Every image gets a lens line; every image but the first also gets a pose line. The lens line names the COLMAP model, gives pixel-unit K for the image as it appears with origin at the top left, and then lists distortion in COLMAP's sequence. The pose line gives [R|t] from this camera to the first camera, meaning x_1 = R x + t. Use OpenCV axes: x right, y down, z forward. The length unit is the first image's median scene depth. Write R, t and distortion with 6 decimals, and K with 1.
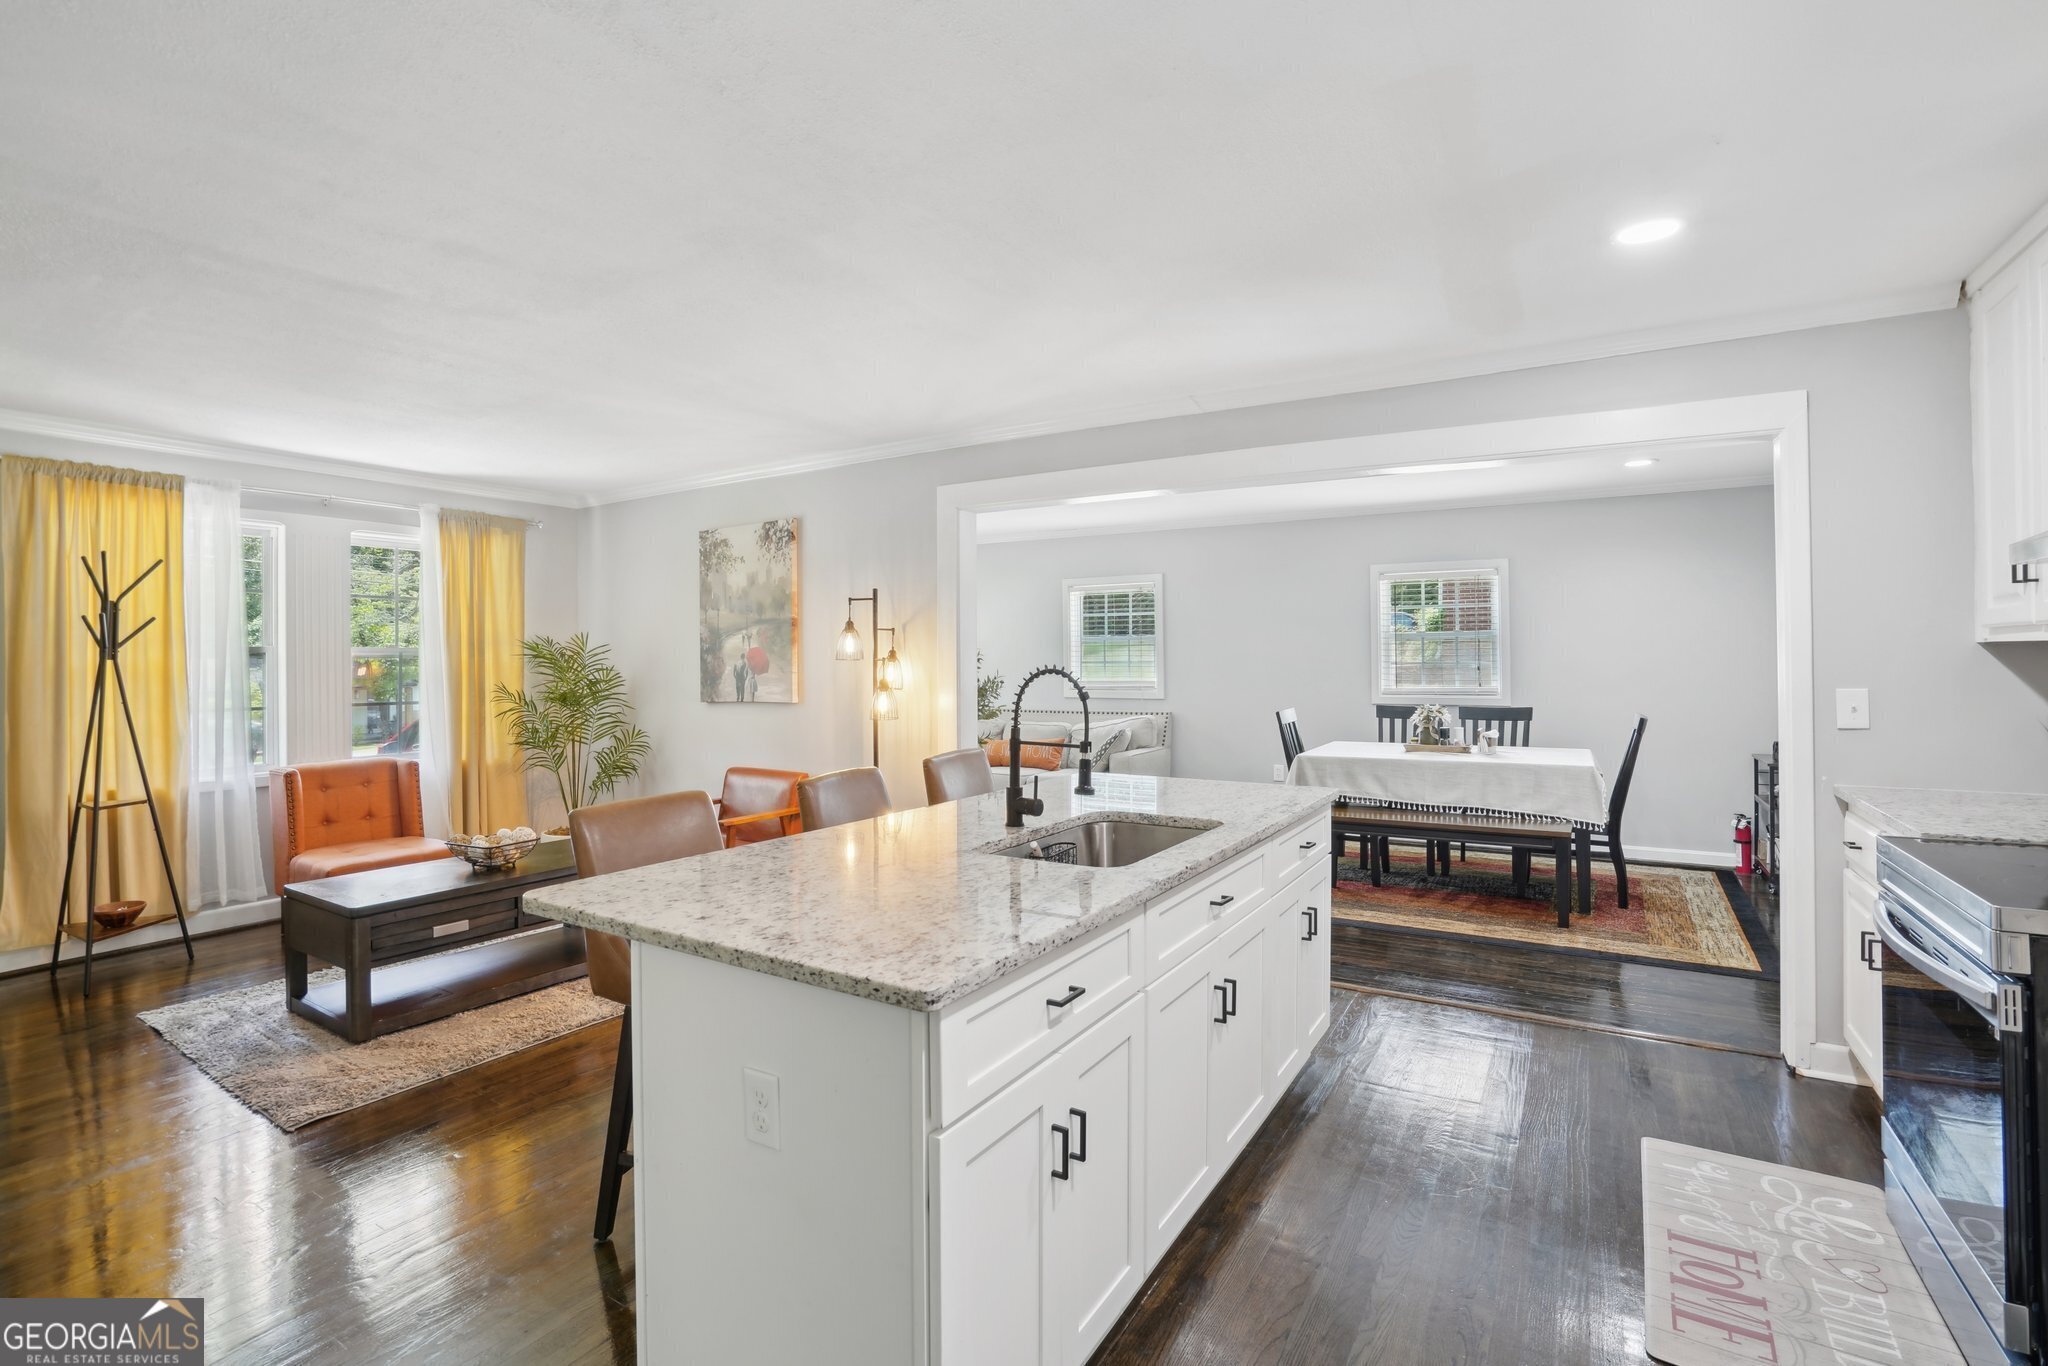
lens RADIAL K [[983.5, 0, 1027.2], [0, 983.5, 652.1], [0, 0, 1]] dist [-0.002216, -0.000432]
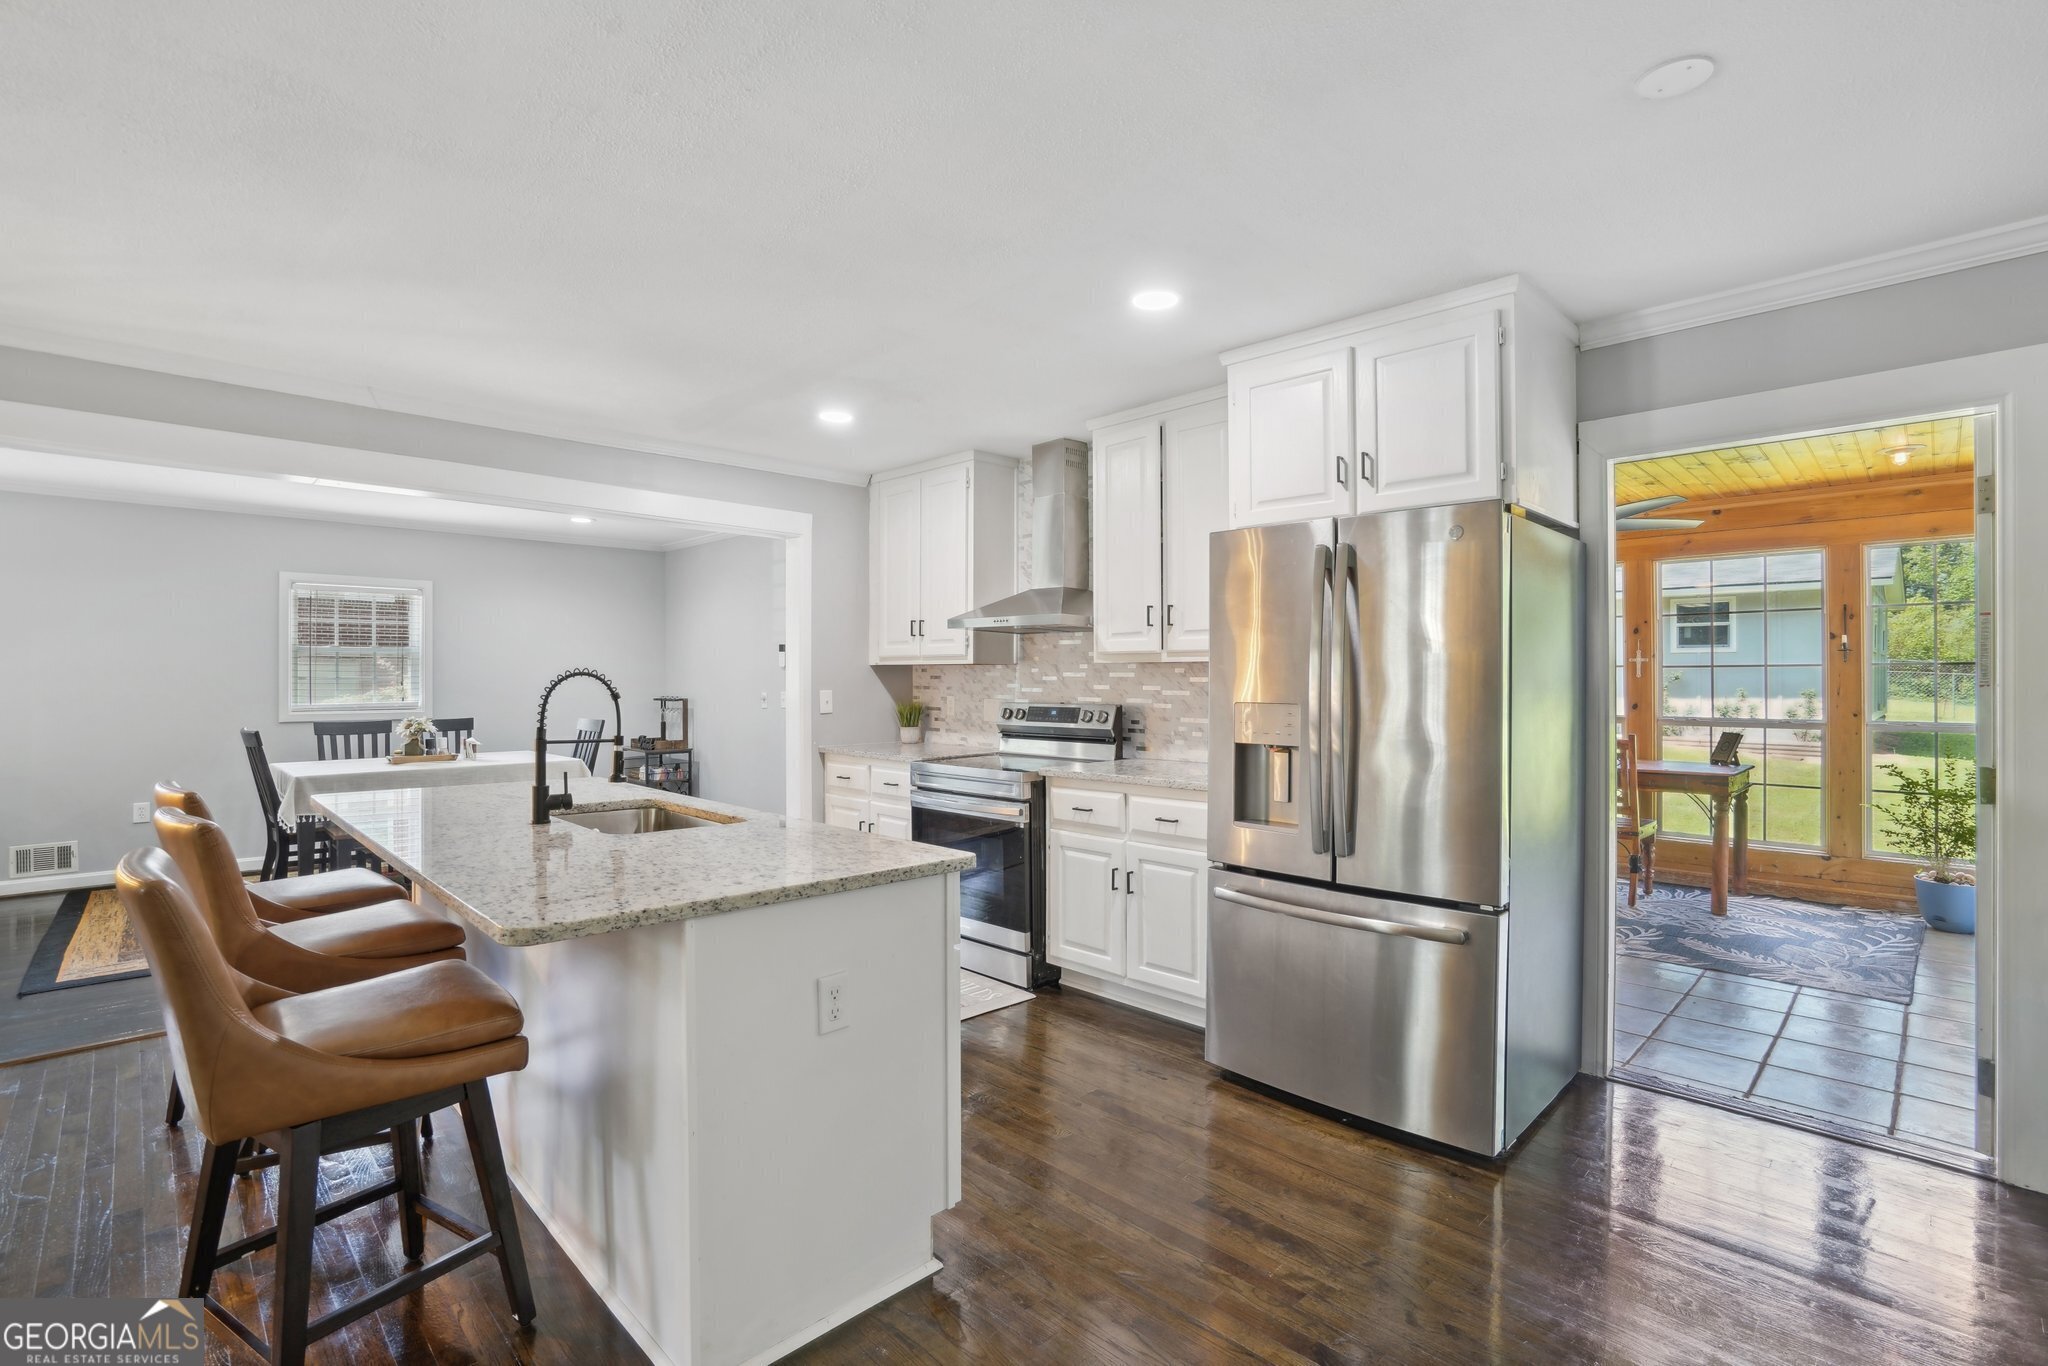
lens RADIAL K [[958.0, 0, 1024.0], [0, 958.0, 683.0], [0, 0, 1]] dist [-0.000369, -0.000049]
pose [[0.267343, 0.002207, 0.963599, -0.547228], [-0.008909, 0.999960, 0.000181, 0.015912], [-0.963560, -0.008633, 0.267352, 0.157342]]
